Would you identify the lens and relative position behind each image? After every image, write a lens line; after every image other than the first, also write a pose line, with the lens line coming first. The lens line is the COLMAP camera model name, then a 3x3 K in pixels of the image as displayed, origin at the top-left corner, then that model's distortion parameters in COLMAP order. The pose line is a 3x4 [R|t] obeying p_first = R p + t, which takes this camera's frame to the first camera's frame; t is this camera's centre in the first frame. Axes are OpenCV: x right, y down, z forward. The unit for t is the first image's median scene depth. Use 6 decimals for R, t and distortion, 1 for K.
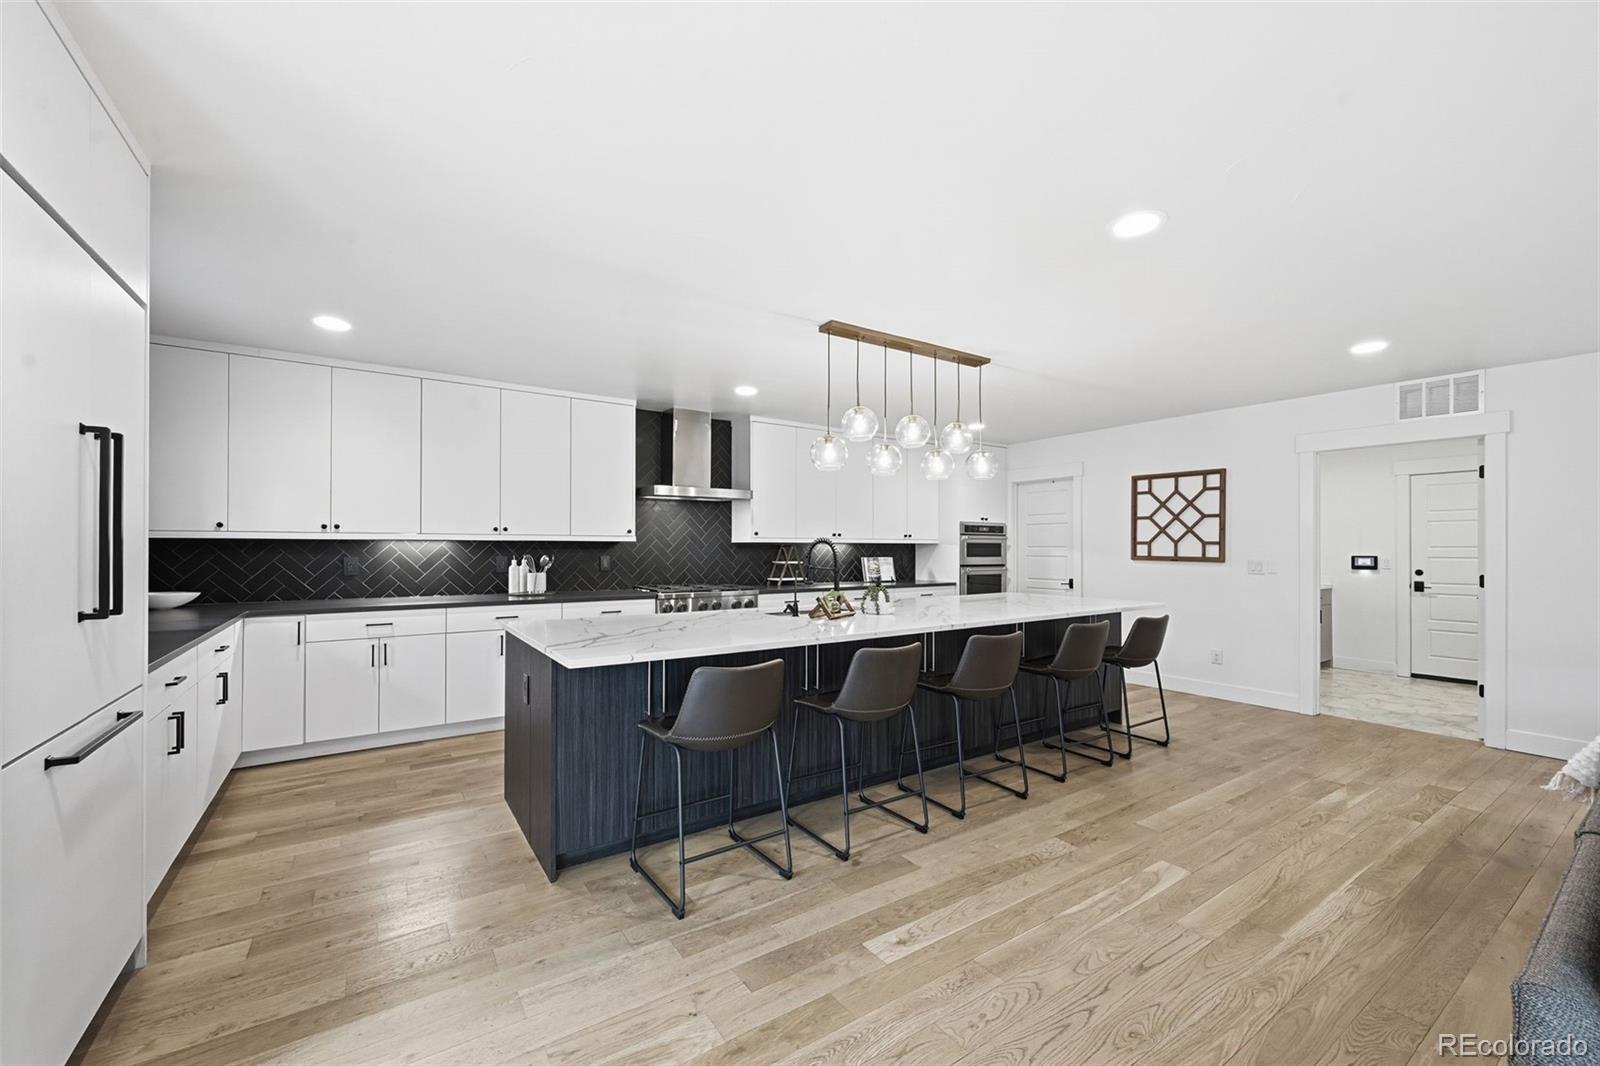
lens RADIAL K [[641.3, 0, 816.4], [0, 641.3, 542.2], [0, 0, 1]] dist [-0.003549, 0.000186]
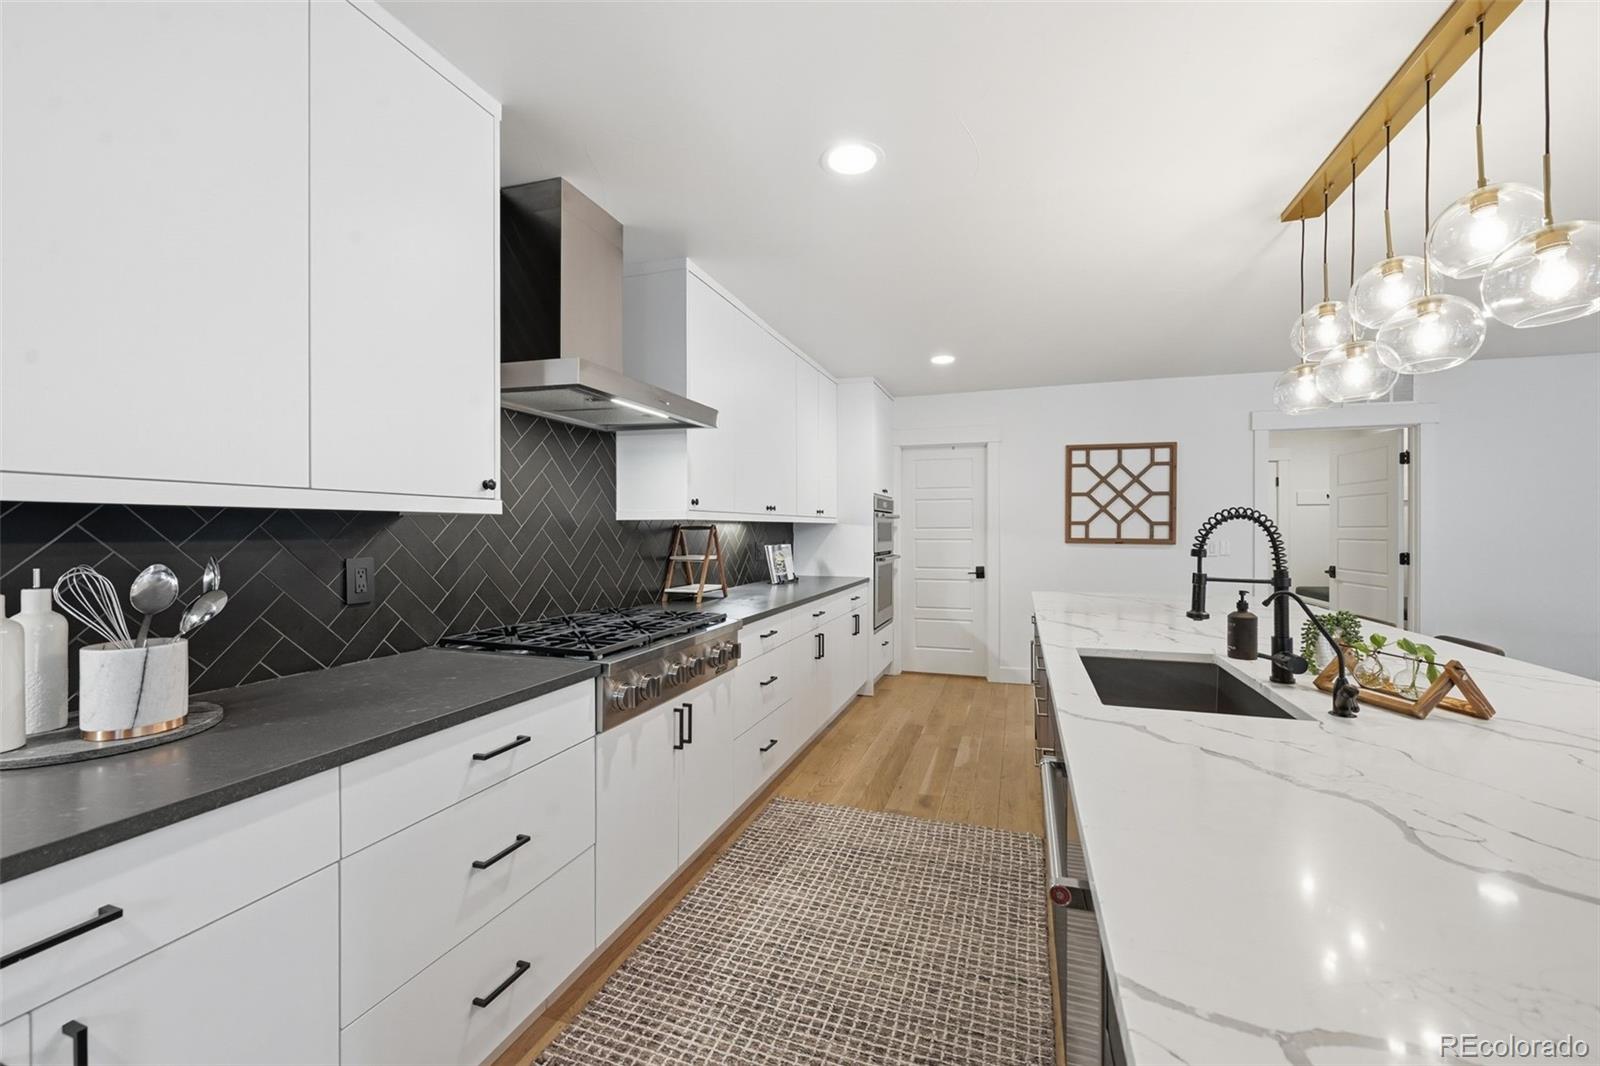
lens RADIAL K [[641.3, 0, 816.4], [0, 641.3, 542.2], [0, 0, 1]] dist [-0.003549, 0.000186]
pose [[0.791321, -0.015631, 0.611202, -0.324047], [-0.002938, 0.999564, 0.029367, 0.002588], [-0.611394, -0.025035, 0.790930, 0.565696]]
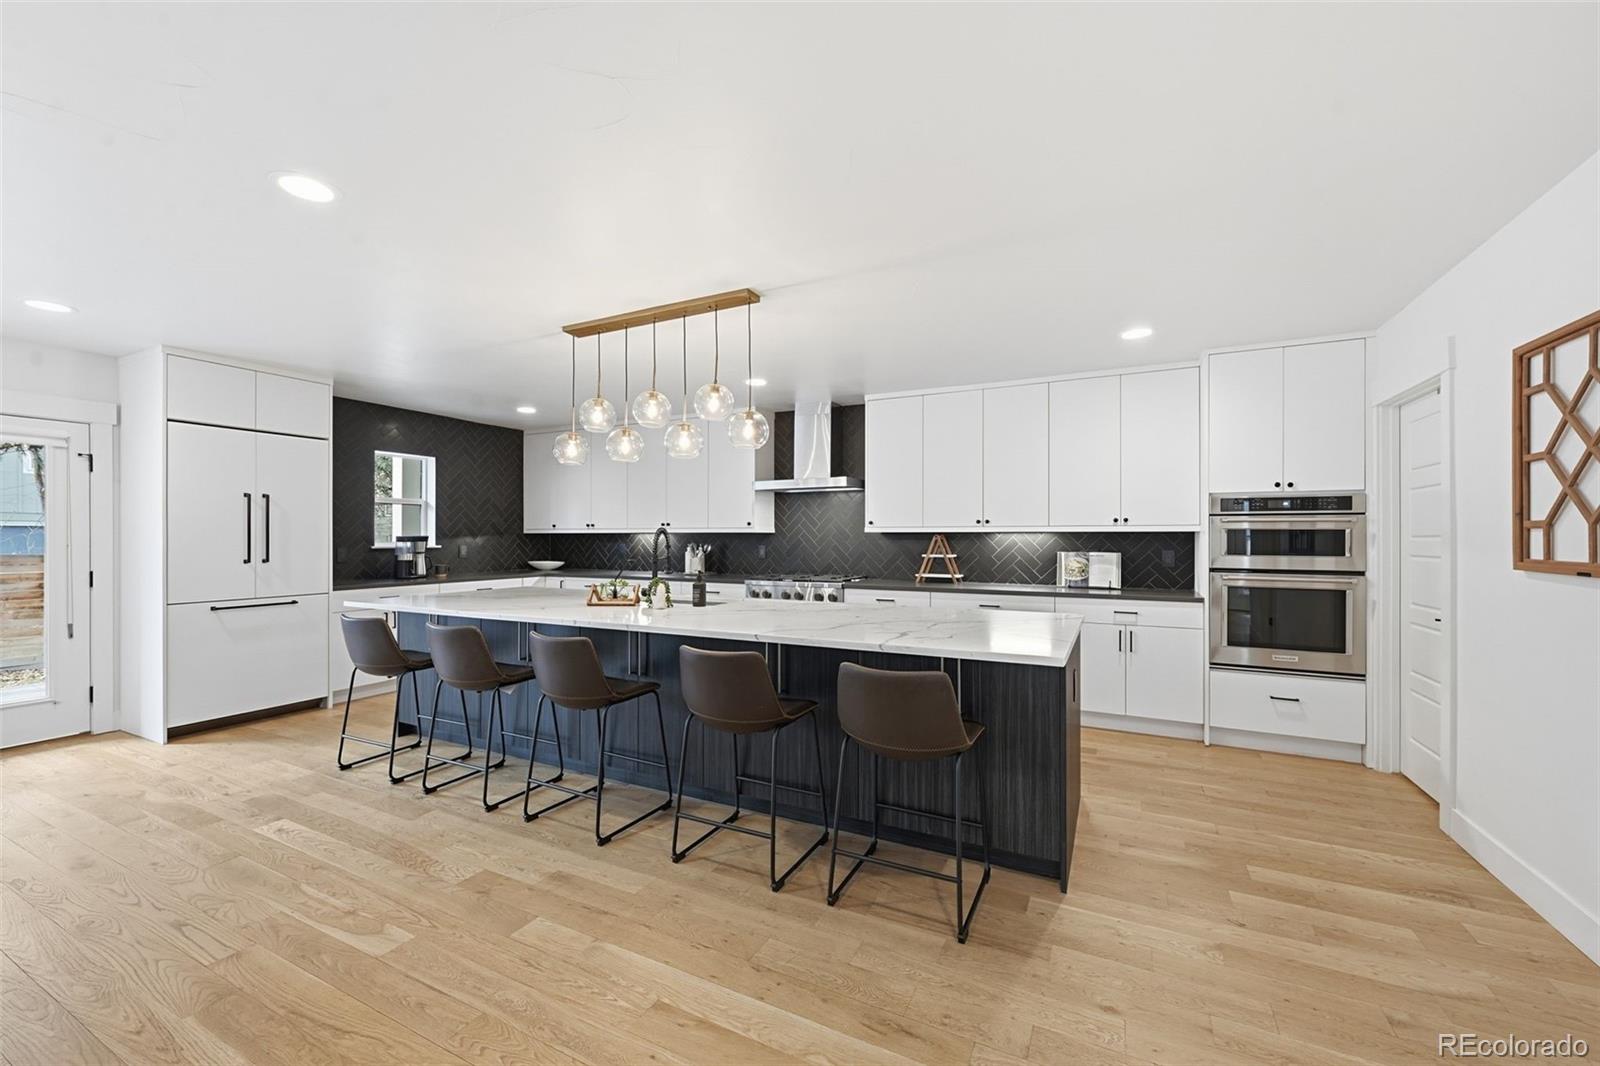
lens RADIAL K [[647.3, 0, 800.9], [0, 647.3, 528.5], [0, 0, 1]] dist [-0.002801, -0.000552]
pose [[0.476448, -0.014443, -0.879084, 0.676792], [0.005780, 0.999895, -0.013295, 0.006422], [0.879184, 0.001254, 0.476481, 0.480427]]
